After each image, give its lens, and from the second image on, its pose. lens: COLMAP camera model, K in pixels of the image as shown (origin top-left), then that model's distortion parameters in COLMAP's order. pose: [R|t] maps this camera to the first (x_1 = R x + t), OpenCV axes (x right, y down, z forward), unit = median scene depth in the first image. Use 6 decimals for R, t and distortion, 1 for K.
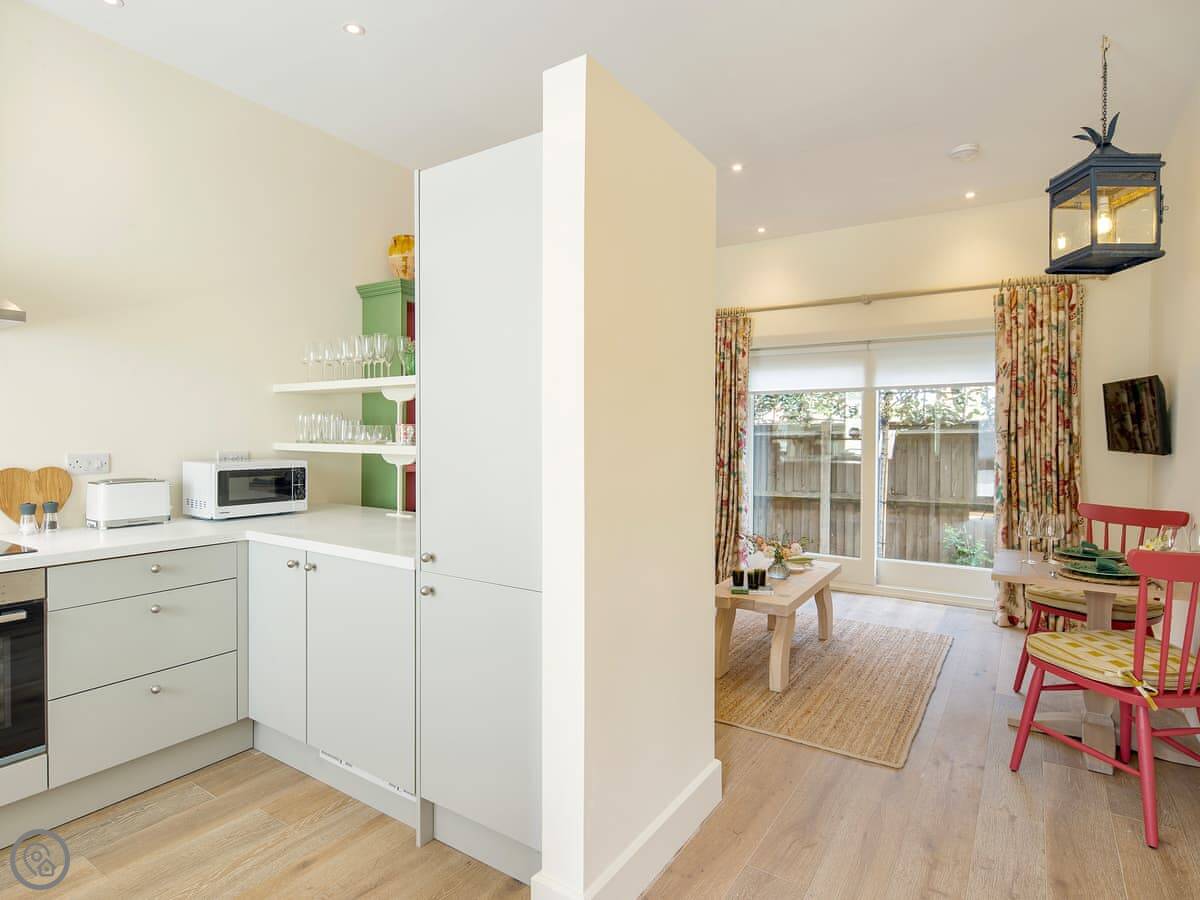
lens RADIAL K [[638.3, 0, 600.0], [0, 638.3, 450.0], [0, 0, 1]] dist [0.001249, 0.000124]
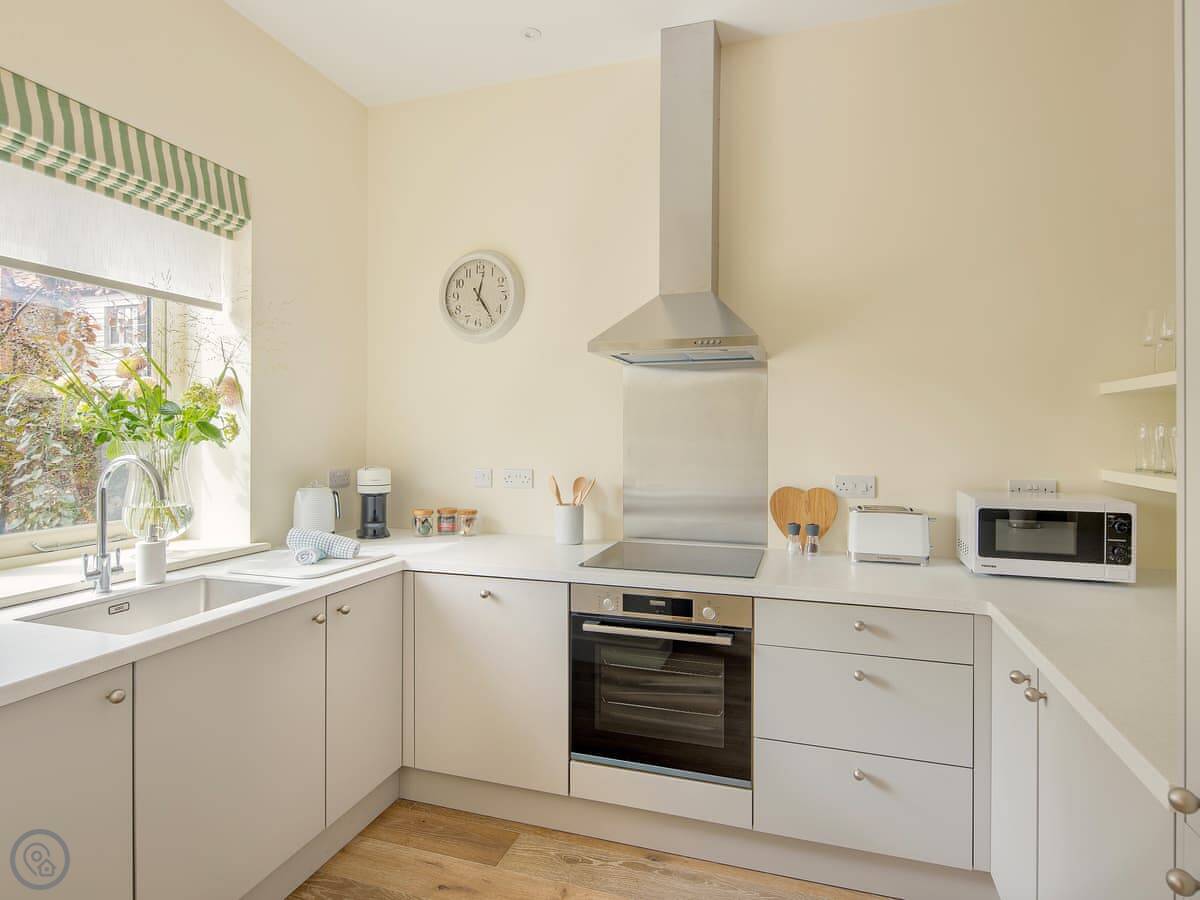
lens RADIAL K [[677.2, 0, 600.0], [0, 677.2, 450.0], [0, 0, 1]] dist [0.003266, 0.000462]
pose [[0.282760, 0.020015, -0.958982, 0.024103], [-0.032262, 0.999415, 0.011347, -0.029948], [0.958648, 0.027731, 0.283240, 0.382817]]
